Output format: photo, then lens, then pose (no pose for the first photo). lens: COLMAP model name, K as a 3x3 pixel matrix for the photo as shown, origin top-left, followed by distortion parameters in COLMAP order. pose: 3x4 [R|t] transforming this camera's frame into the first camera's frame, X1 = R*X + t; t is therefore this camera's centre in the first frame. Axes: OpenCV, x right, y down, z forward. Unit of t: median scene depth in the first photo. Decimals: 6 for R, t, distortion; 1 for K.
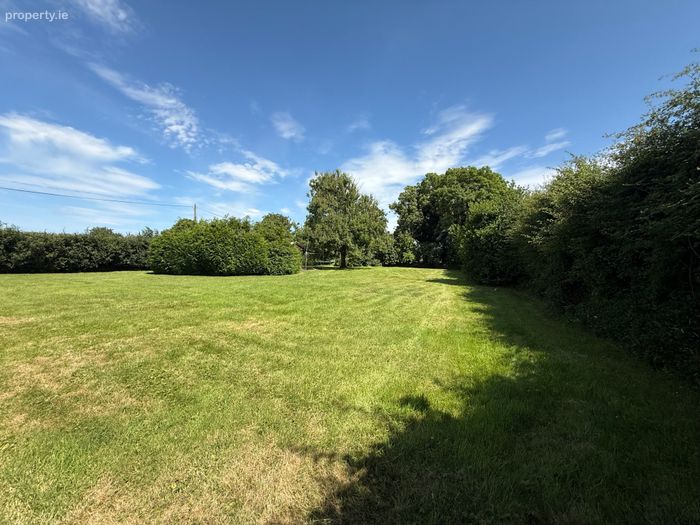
lens RADIAL K [[282.0, 0, 353.6], [0, 282.0, 259.8], [0, 0, 1]] dist [-0.001065, -0.000089]
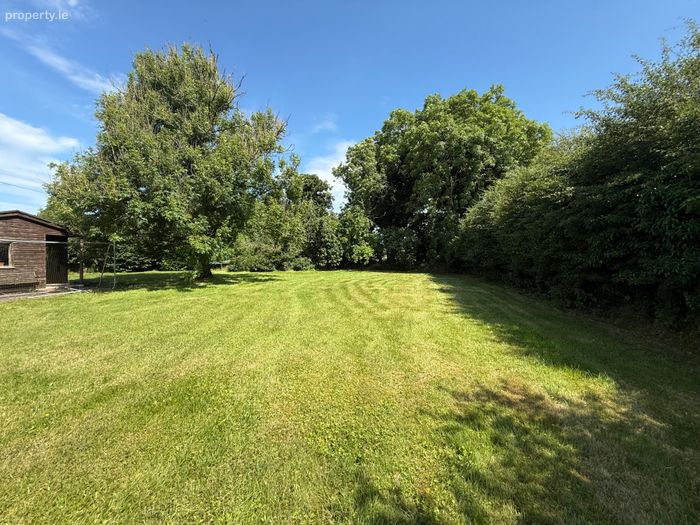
lens RADIAL K [[280.9, 0, 348.4], [0, 280.9, 263.9], [0, 0, 1]] dist [-0.000243, -0.000009]
pose [[0.994531, -0.018972, 0.102703, 0.108593], [0.016819, 0.999621, 0.021788, 0.000109], [-0.103078, -0.019942, 0.994473, 0.441744]]
